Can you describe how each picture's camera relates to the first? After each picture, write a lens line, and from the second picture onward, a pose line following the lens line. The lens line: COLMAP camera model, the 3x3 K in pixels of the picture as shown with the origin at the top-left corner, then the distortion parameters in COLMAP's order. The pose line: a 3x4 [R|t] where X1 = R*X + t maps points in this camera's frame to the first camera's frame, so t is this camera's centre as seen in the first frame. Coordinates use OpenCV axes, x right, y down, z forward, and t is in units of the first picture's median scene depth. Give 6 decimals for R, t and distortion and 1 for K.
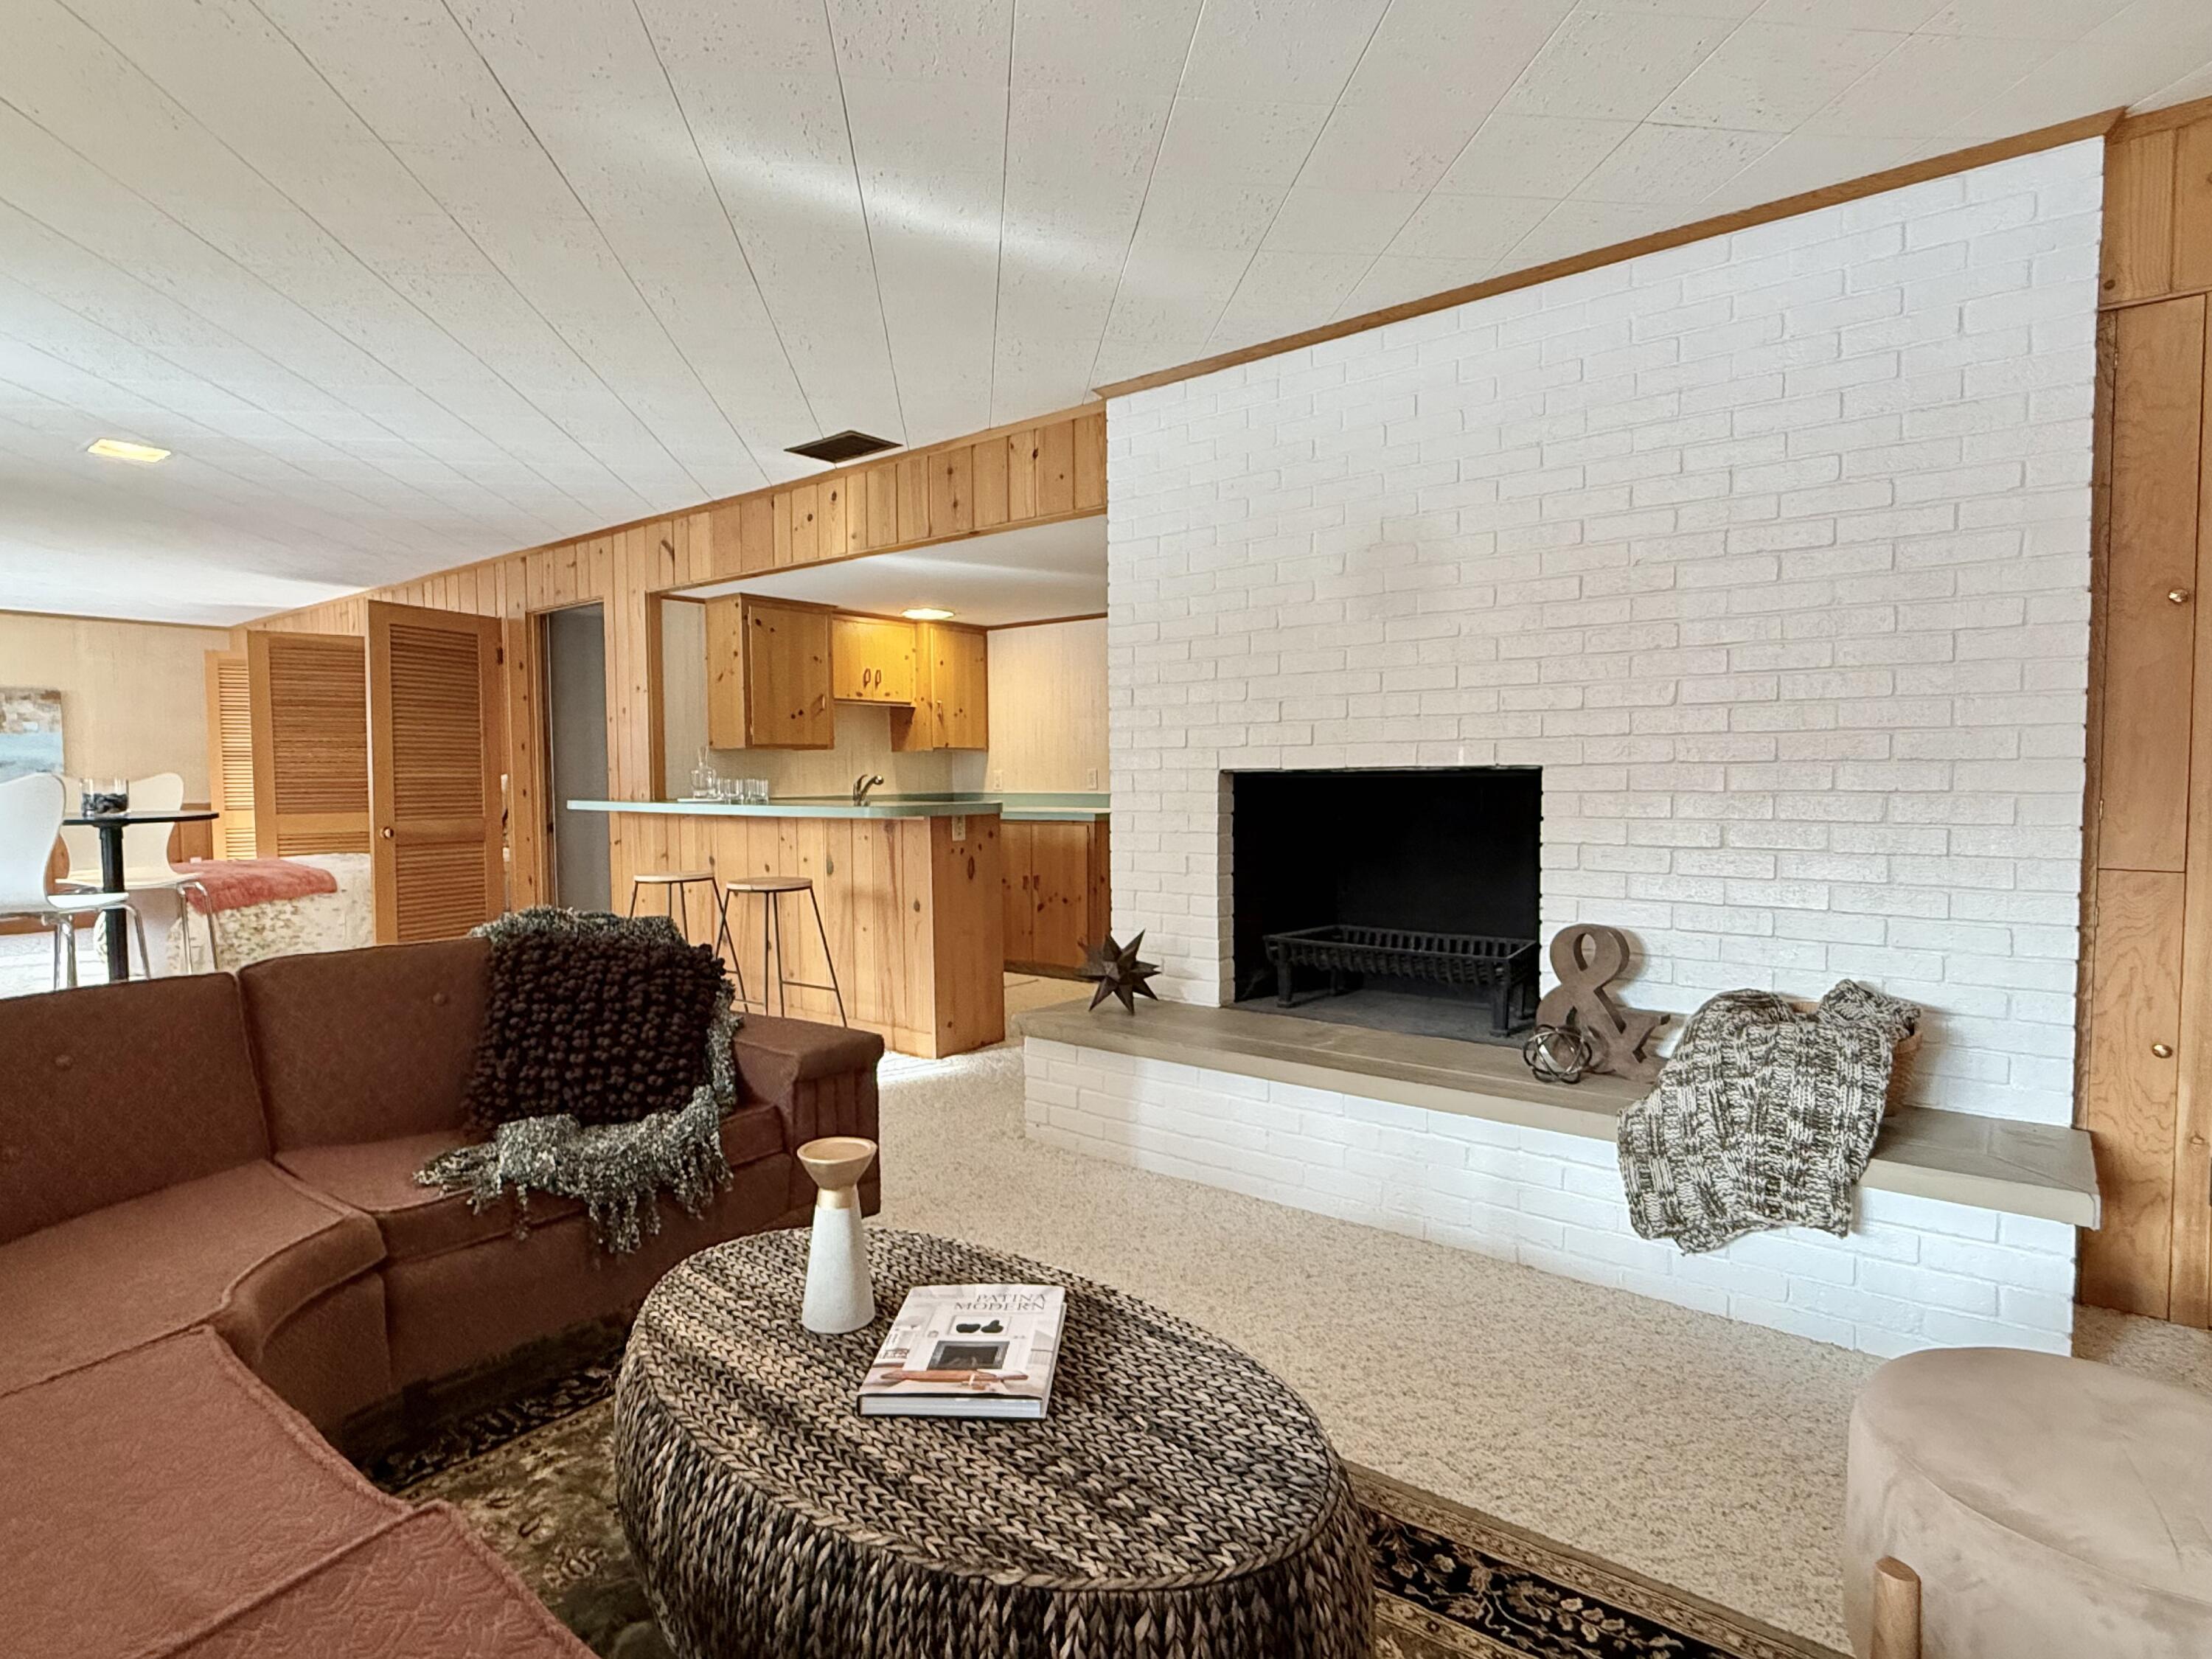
lens RADIAL K [[1180.5, 0, 1100.8], [0, 1180.5, 831.0], [0, 0, 1]] dist [0.001385, -0.001623]
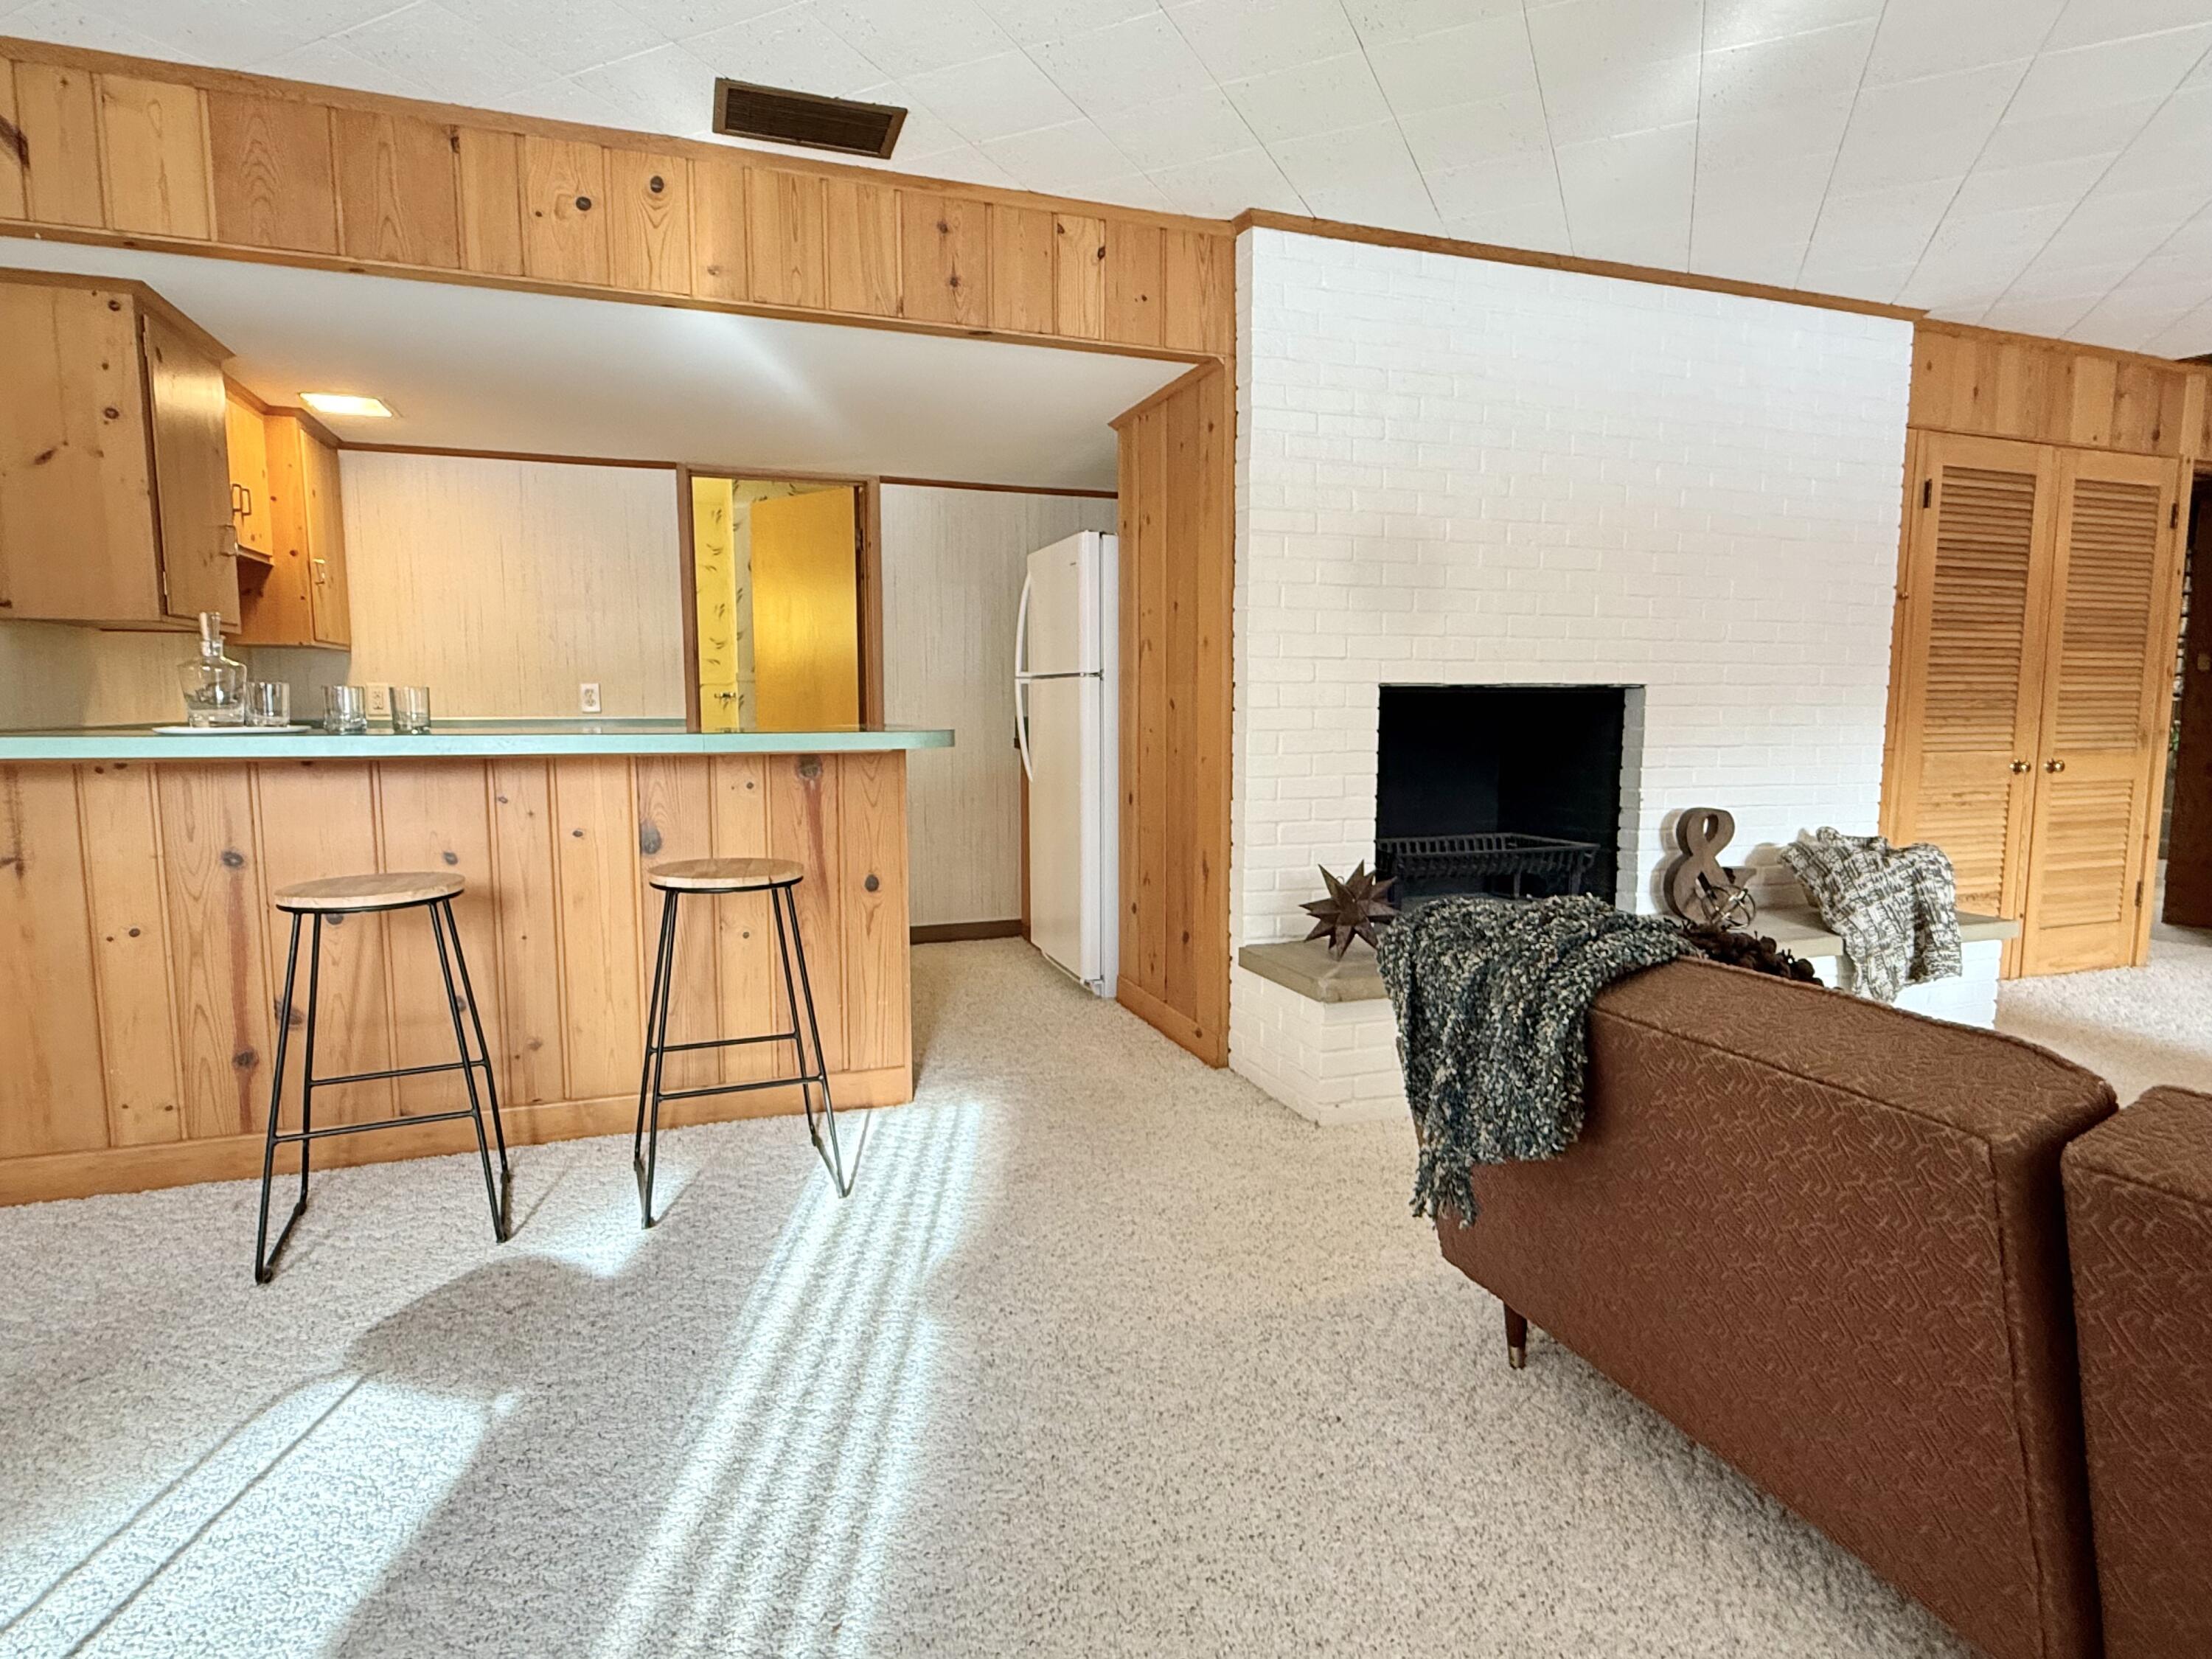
lens RADIAL K [[1180.5, 0, 1106.5], [0, 1180.5, 828.5], [0, 0, 1]] dist [0.001385, -0.001623]
pose [[0.525669, -0.085467, 0.846385, -0.989302], [0.034543, 0.996264, 0.079147, -0.022773], [-0.849988, -0.012369, 0.526658, 0.829288]]
